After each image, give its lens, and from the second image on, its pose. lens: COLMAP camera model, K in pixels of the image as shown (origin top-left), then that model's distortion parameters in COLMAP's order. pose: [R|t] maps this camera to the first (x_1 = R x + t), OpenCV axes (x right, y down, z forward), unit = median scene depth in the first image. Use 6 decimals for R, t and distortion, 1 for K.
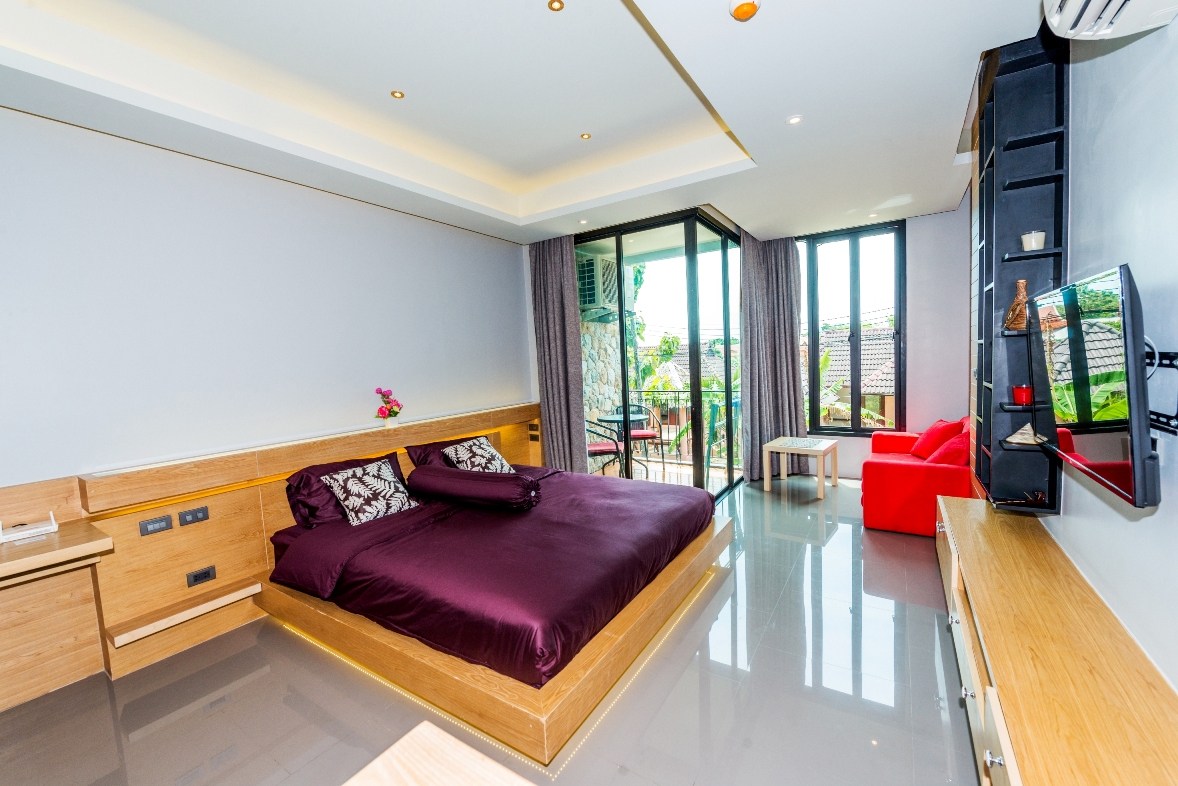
lens RADIAL K [[467.5, 0, 593.0], [0, 467.5, 392.0], [0, 0, 1]] dist [-0.012855, -0.000172]
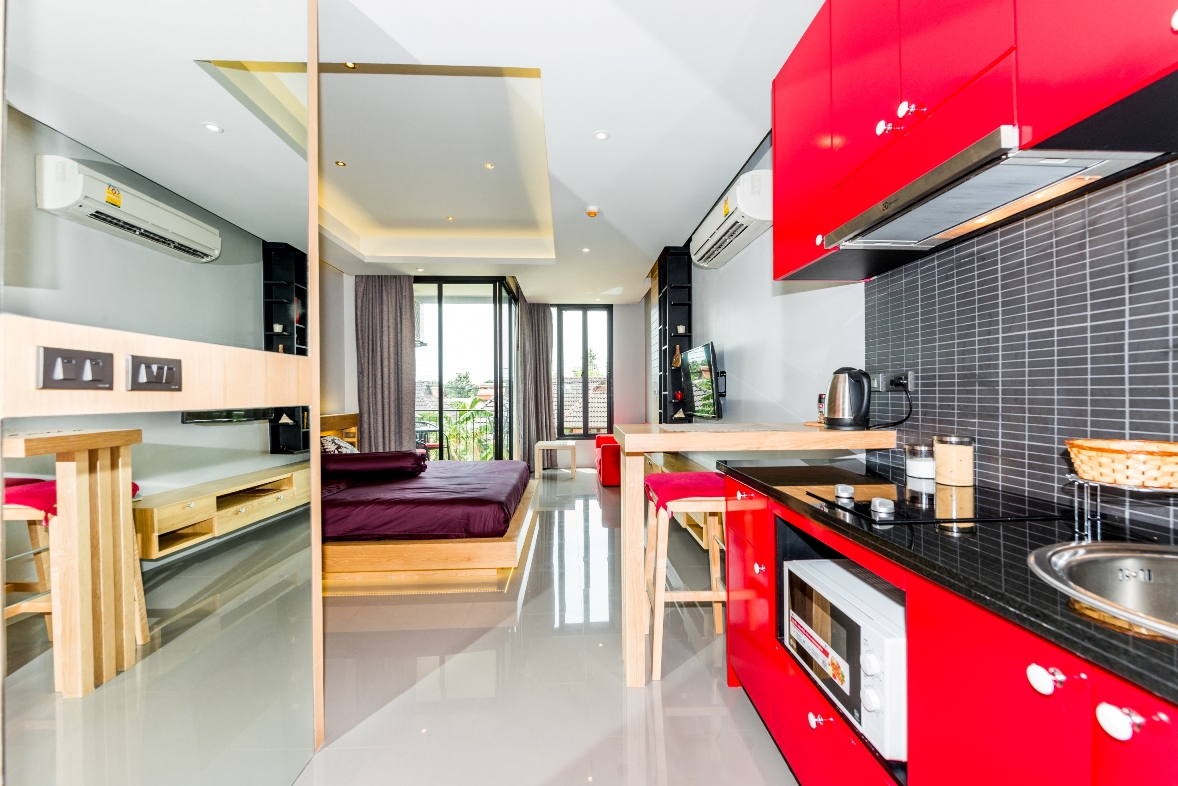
lens RADIAL K [[467.5, 0, 593.0], [0, 467.5, 392.0], [0, 0, 1]] dist [-0.012855, -0.000172]
pose [[0.809293, 0.046003, 0.585601, -0.319563], [0.009298, 0.995801, -0.091076, 0.082200], [-0.587332, 0.079152, 0.805466, -0.253284]]
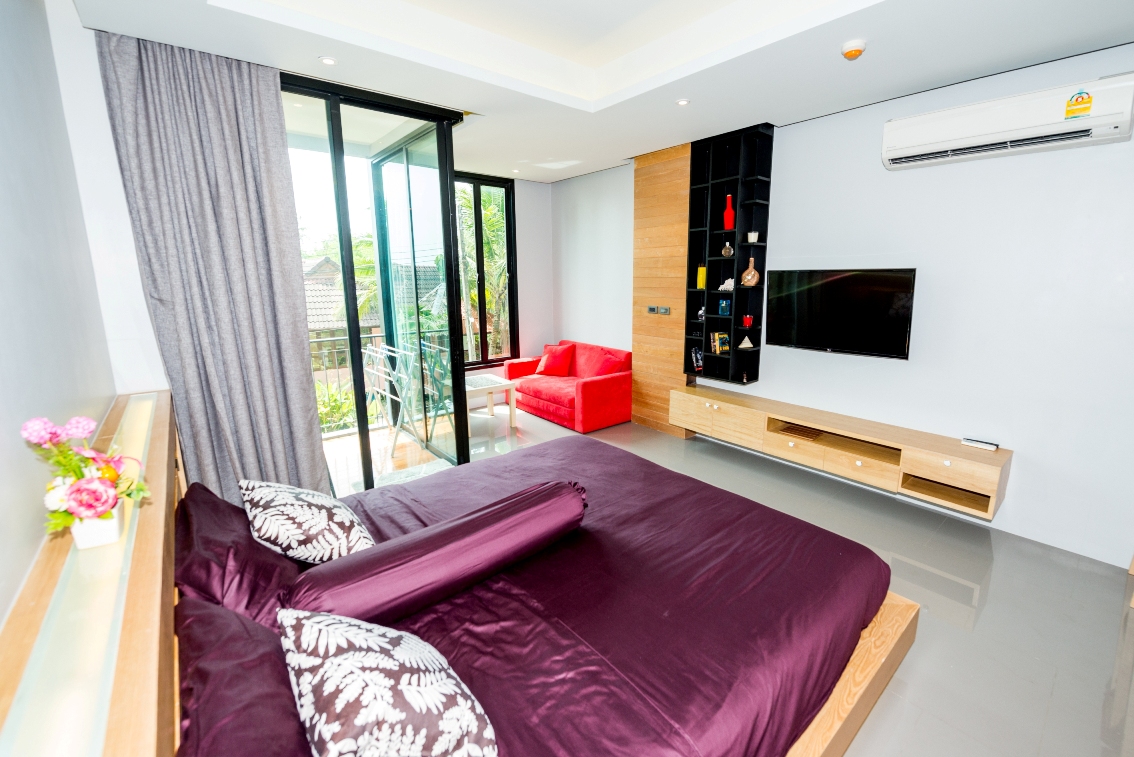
lens RADIAL K [[482.3, 0, 570.3], [0, 482.3, 375.7], [0, 0, 1]] dist [0.001952, 0.000025]
pose [[0.315661, -0.147217, 0.937382, -0.485995], [0.055390, 0.989065, 0.136682, -0.035477], [-0.947254, 0.008777, 0.320364, 0.450169]]
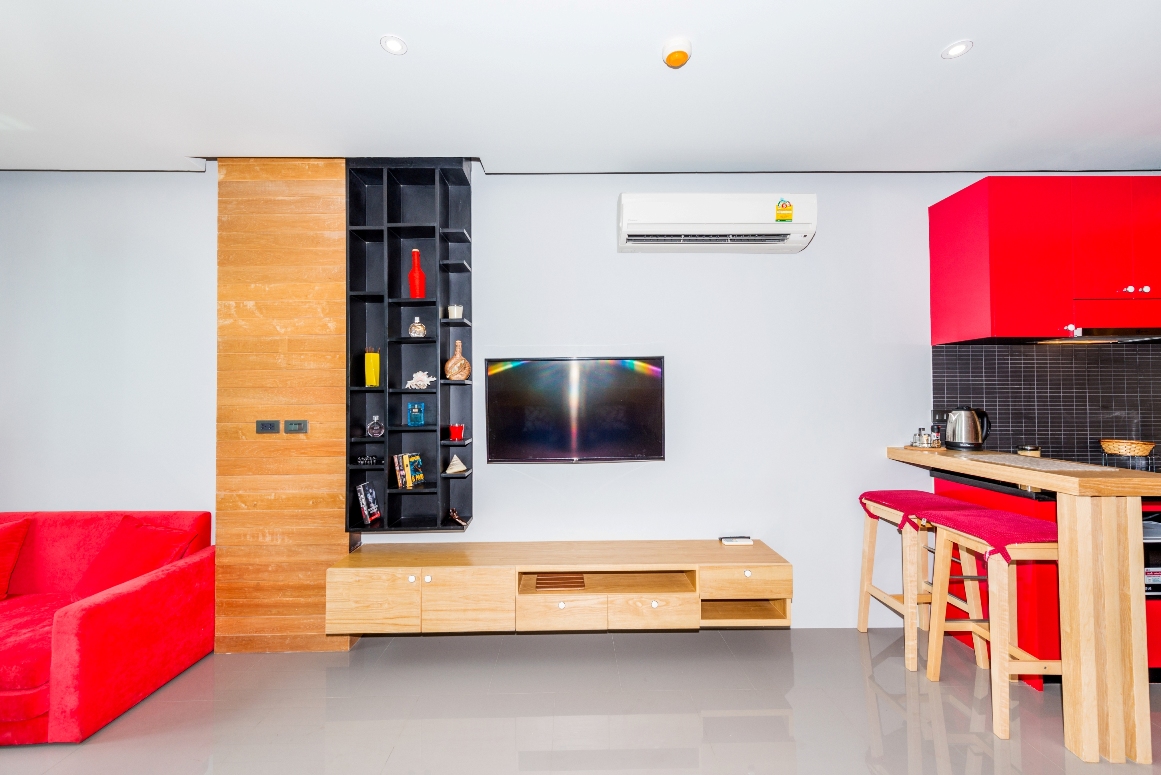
lens RADIAL K [[465.3, 0, 580.5], [0, 465.3, 387.5], [0, 0, 1]] dist [0.004887, -0.000042]
pose [[-0.560023, 0.076263, 0.824959, -0.127153], [0.095871, 0.995030, -0.026903, -0.021033], [-0.822911, 0.064024, -0.564551, 0.608837]]
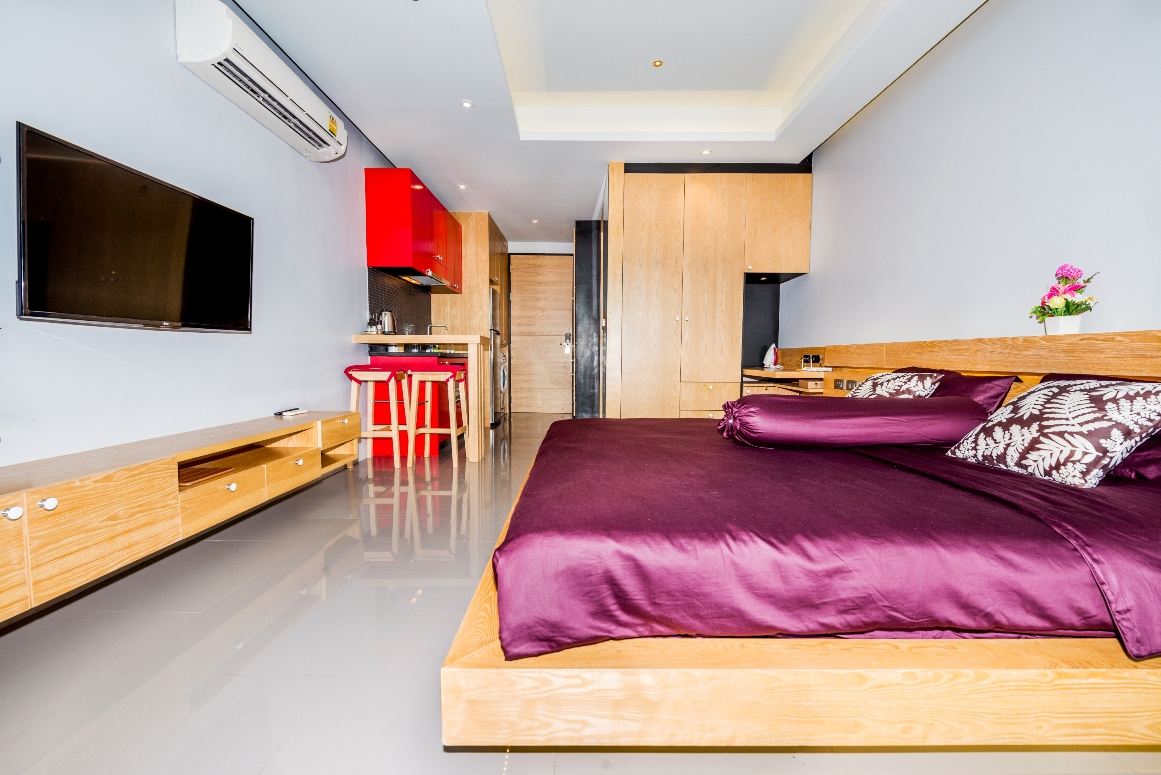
lens RADIAL K [[465.3, 0, 580.5], [0, 465.3, 387.5], [0, 0, 1]] dist [0.004887, -0.000042]
pose [[-0.836900, 0.084256, -0.540831, 0.252201], [0.000163, 0.988120, 0.153687, 0.039706], [0.547355, 0.128532, -0.826971, 0.853017]]
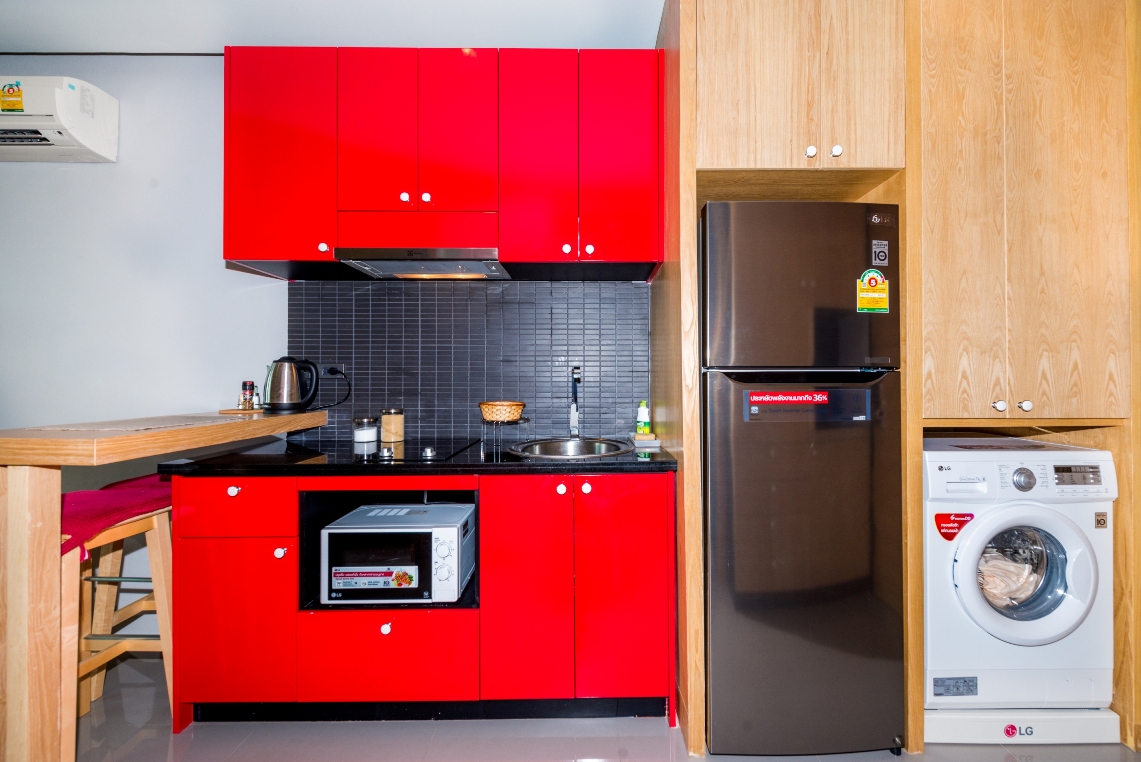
lens RADIAL K [[485.3, 0, 573.8], [0, 485.3, 378.2], [0, 0, 1]] dist [0.001952, 0.000025]
pose [[-0.550638, 0.055410, 0.832903, -0.436970], [0.091891, 0.995754, -0.005494, 0.074692], [-0.829671, 0.073511, -0.553391, -0.042305]]
